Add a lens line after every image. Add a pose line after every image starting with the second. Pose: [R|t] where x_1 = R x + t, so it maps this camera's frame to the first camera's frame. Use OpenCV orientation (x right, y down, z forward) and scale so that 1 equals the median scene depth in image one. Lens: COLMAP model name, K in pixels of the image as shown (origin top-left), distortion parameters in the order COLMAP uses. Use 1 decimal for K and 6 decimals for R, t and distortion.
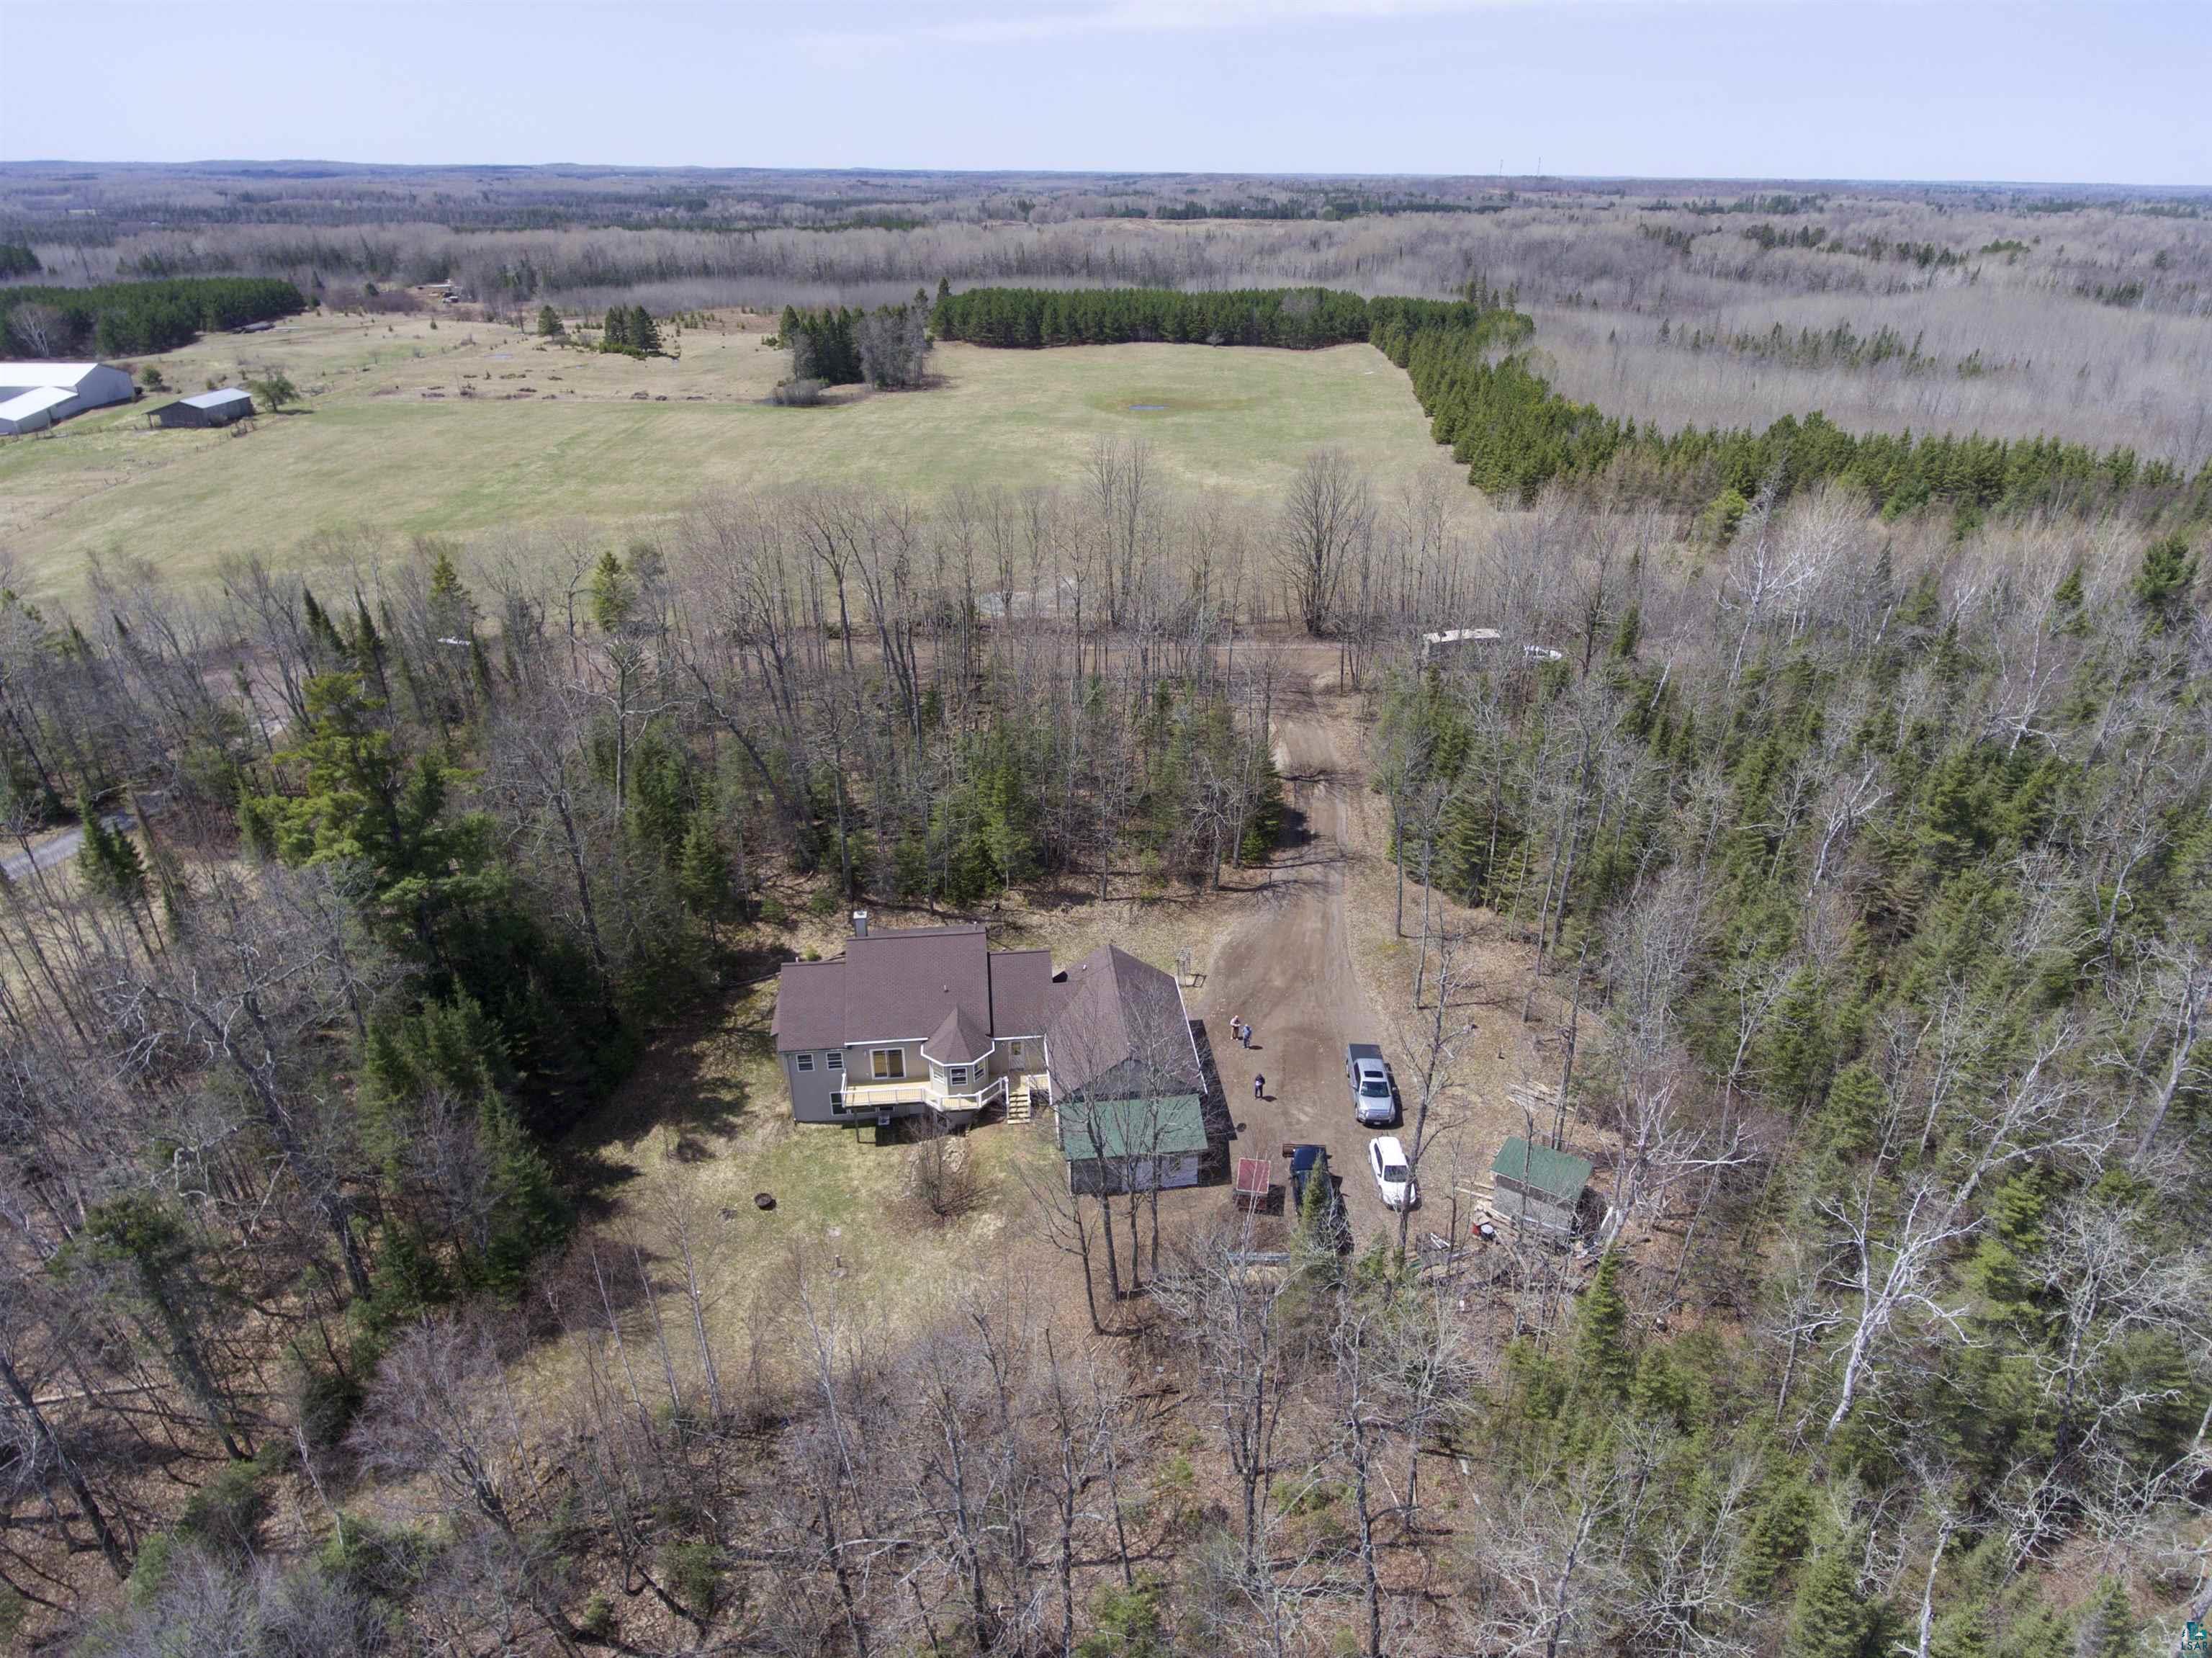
lens RADIAL K [[1315.4, 0, 1118.4], [0, 1315.4, 835.1], [0, 0, 1]] dist [0.003392, -0.005577]
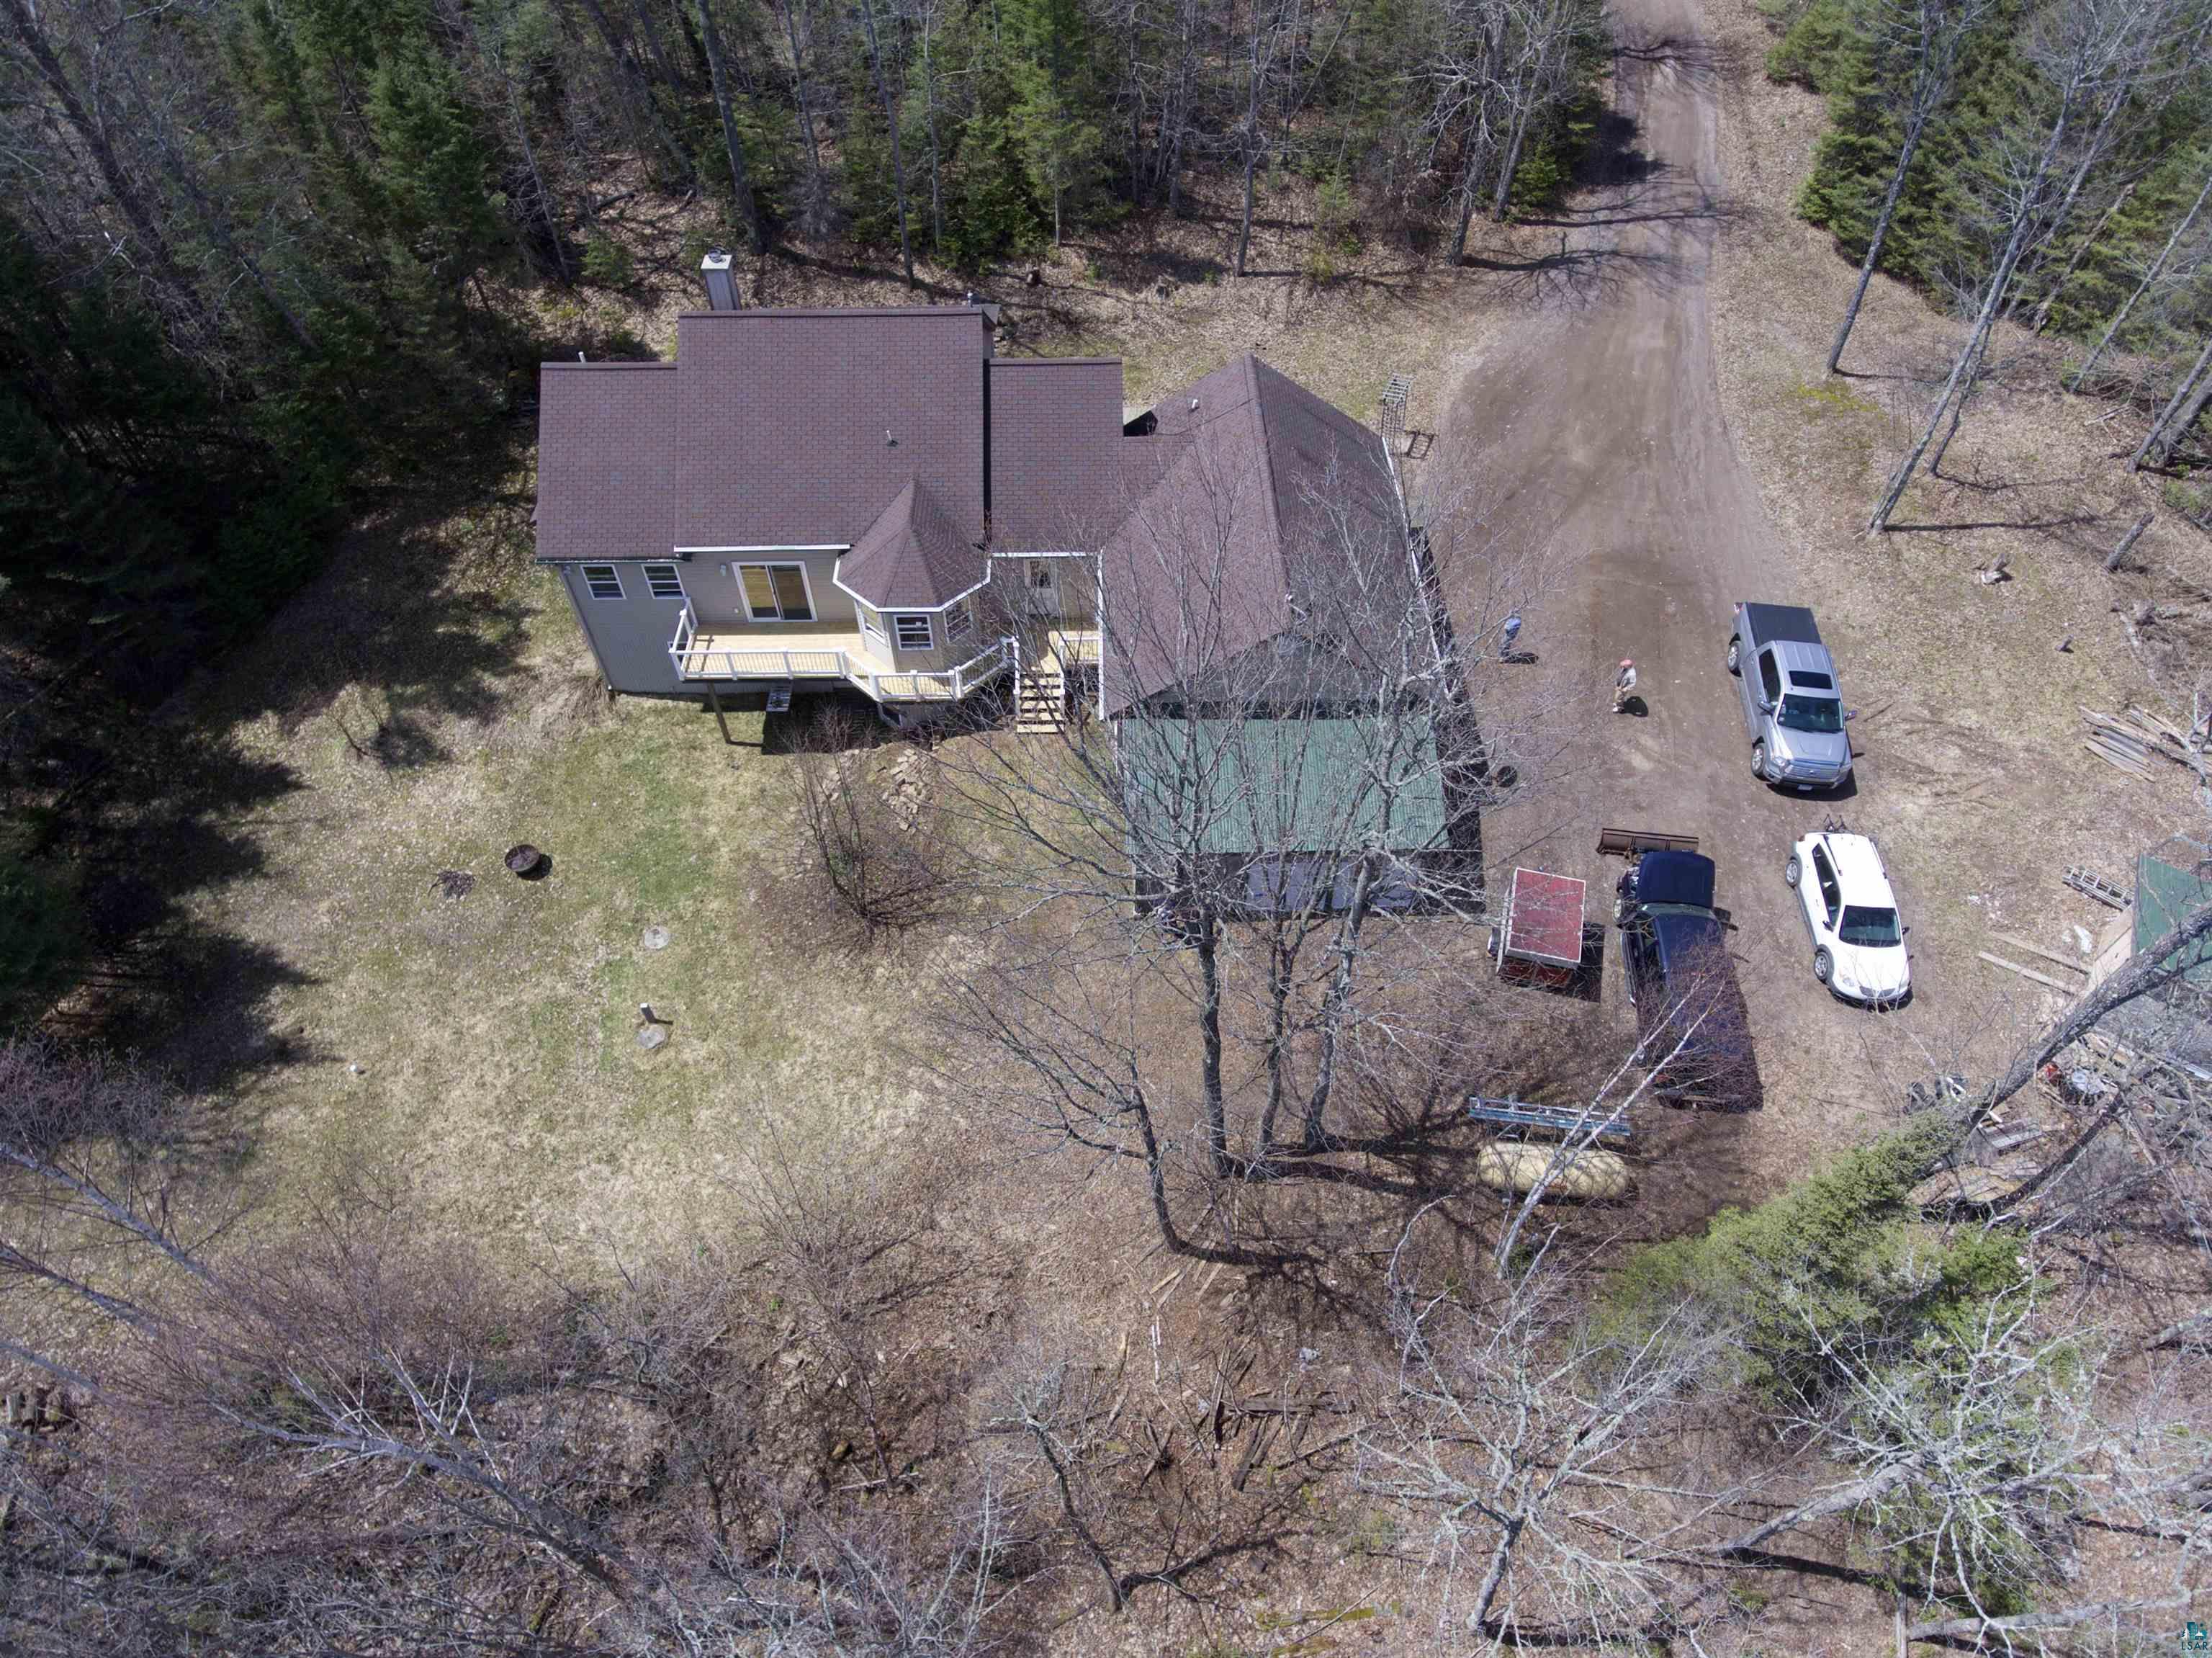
lens RADIAL K [[1294.4, 0, 1121.5], [0, 1294.4, 841.6], [0, 0, 1]] dist [-0.011084, 0.001153]
pose [[0.995755, 0.069493, -0.060347, -0.013481], [-0.038828, 0.911651, 0.409128, 0.056880], [0.083447, -0.405048, 0.910479, 0.532129]]
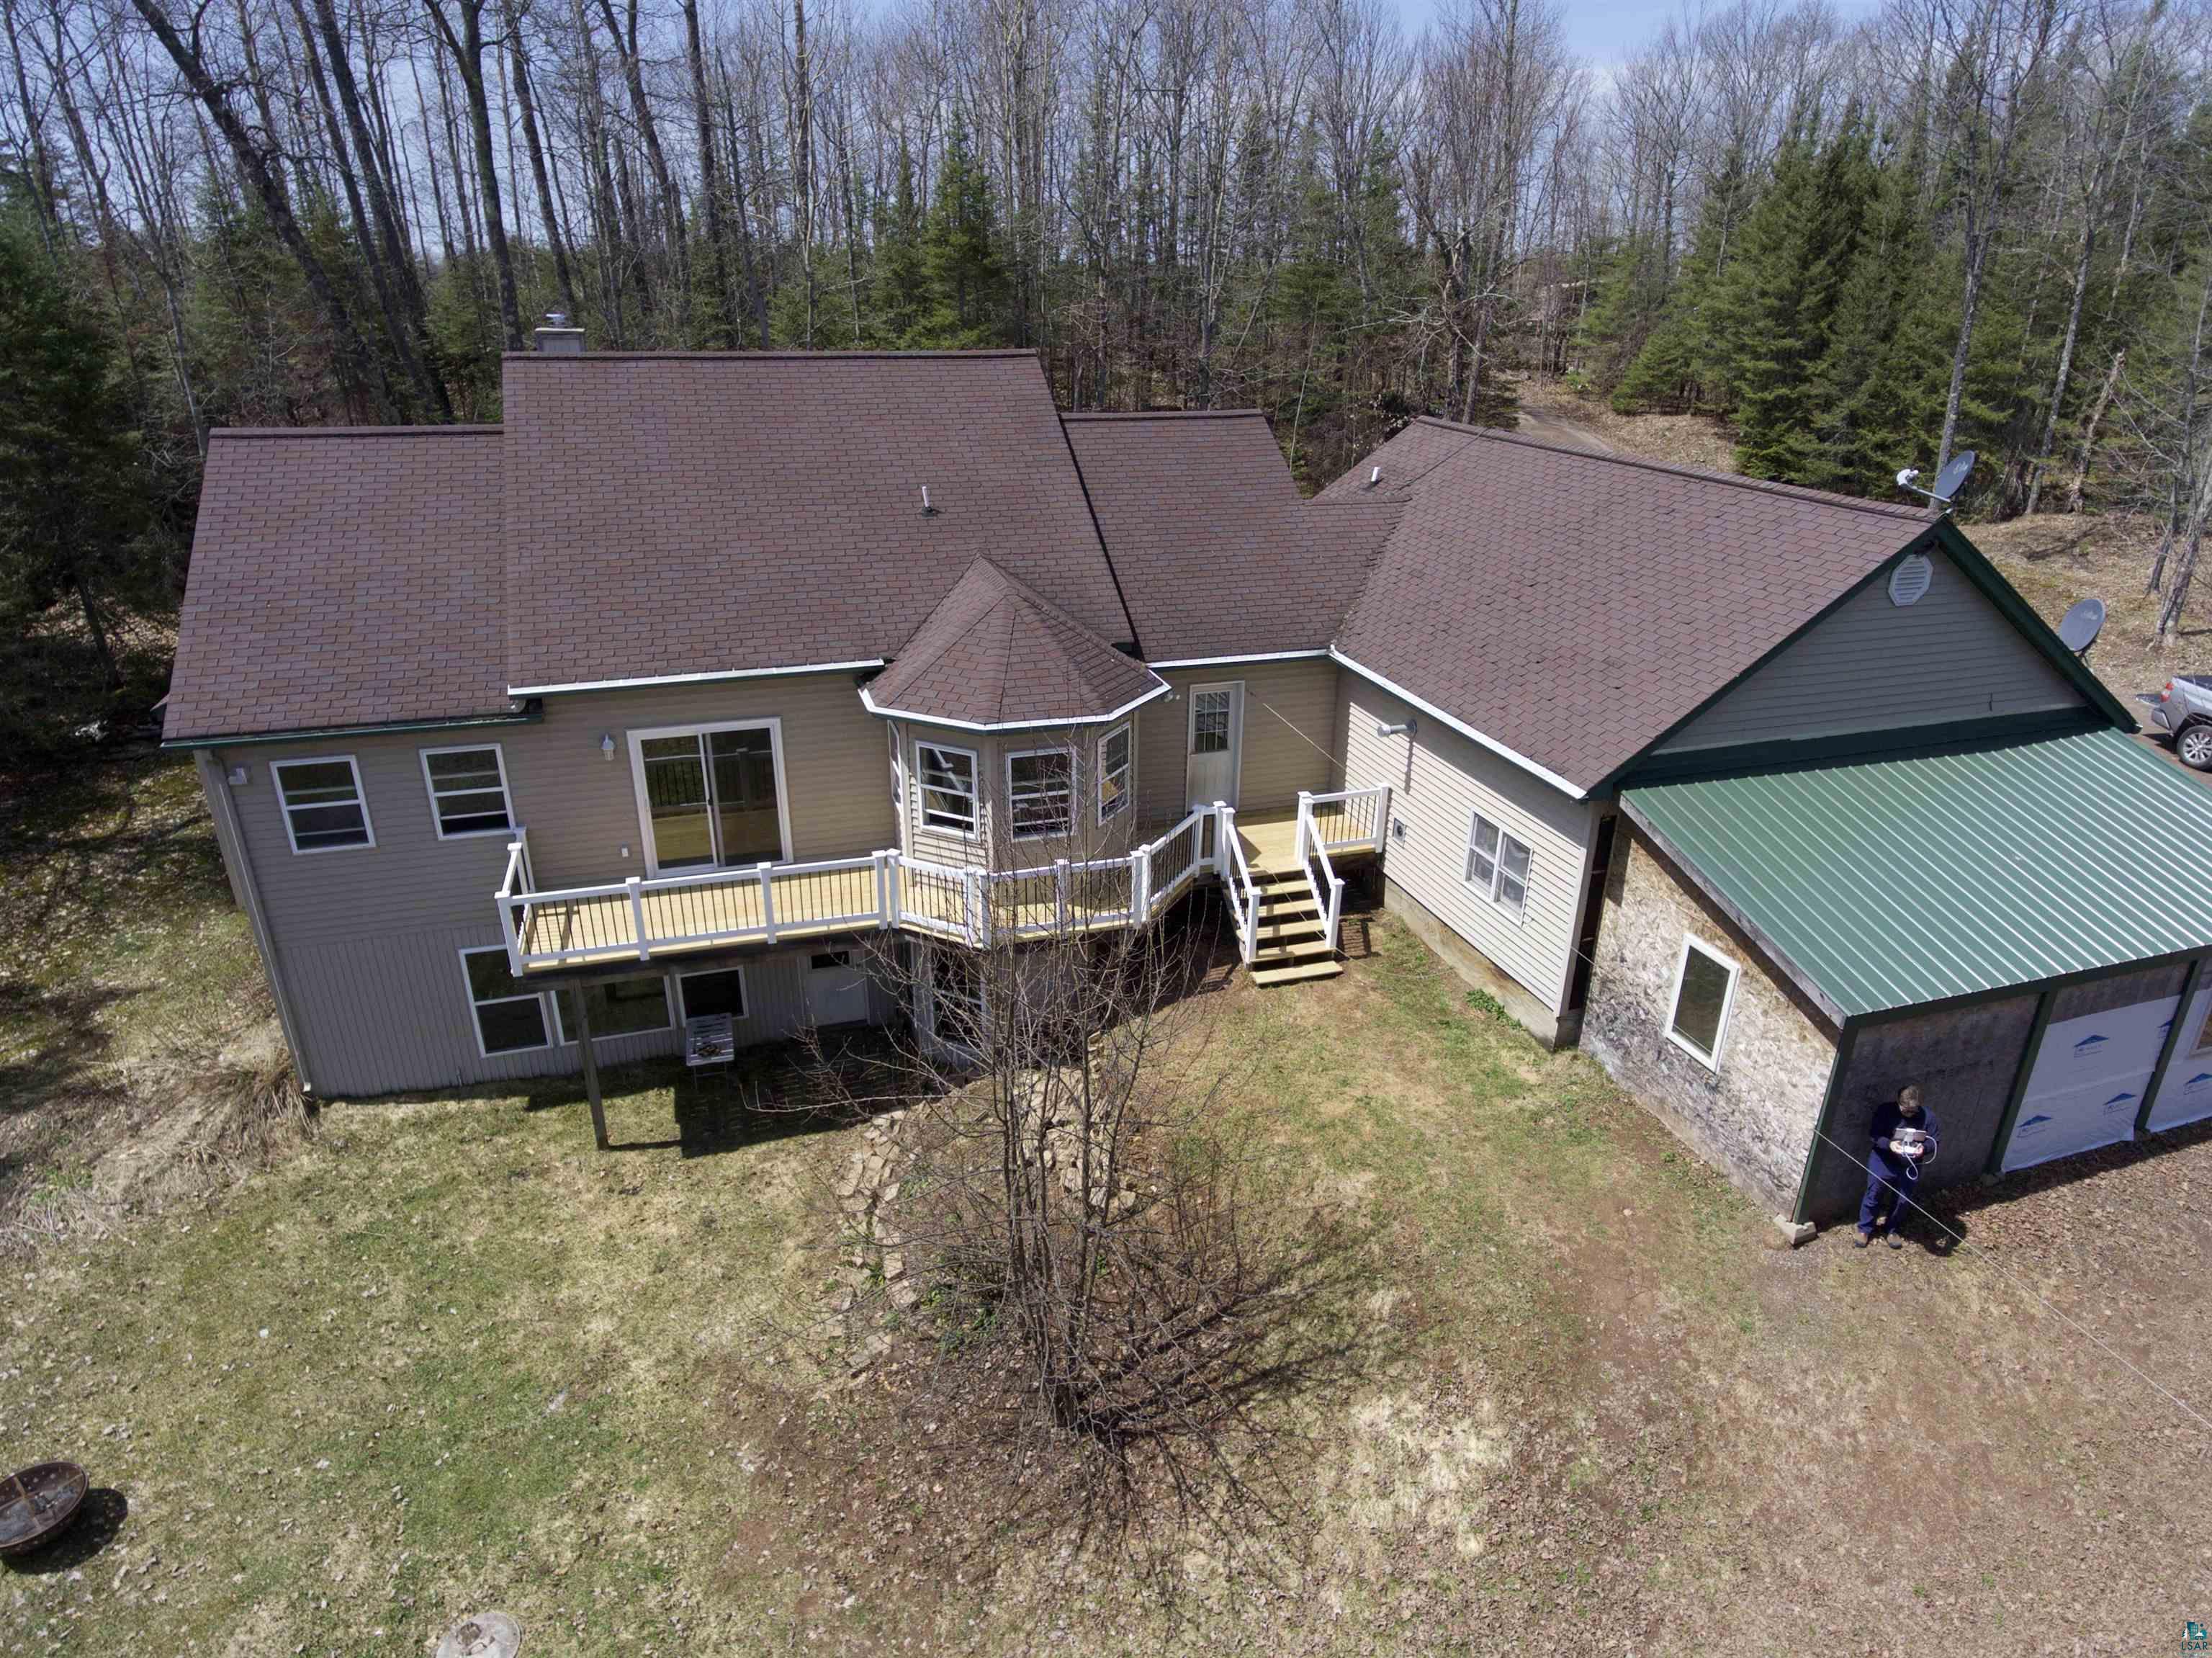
lens RADIAL K [[1315.4, 0, 1118.4], [0, 1315.4, 835.1], [0, 0, 1]] dist [0.003392, -0.005577]
pose [[0.980746, -0.077297, 0.179342, -0.143909], [0.089800, 0.993986, -0.062672, 0.197726], [-0.173419, 0.077570, 0.981789, 0.741679]]
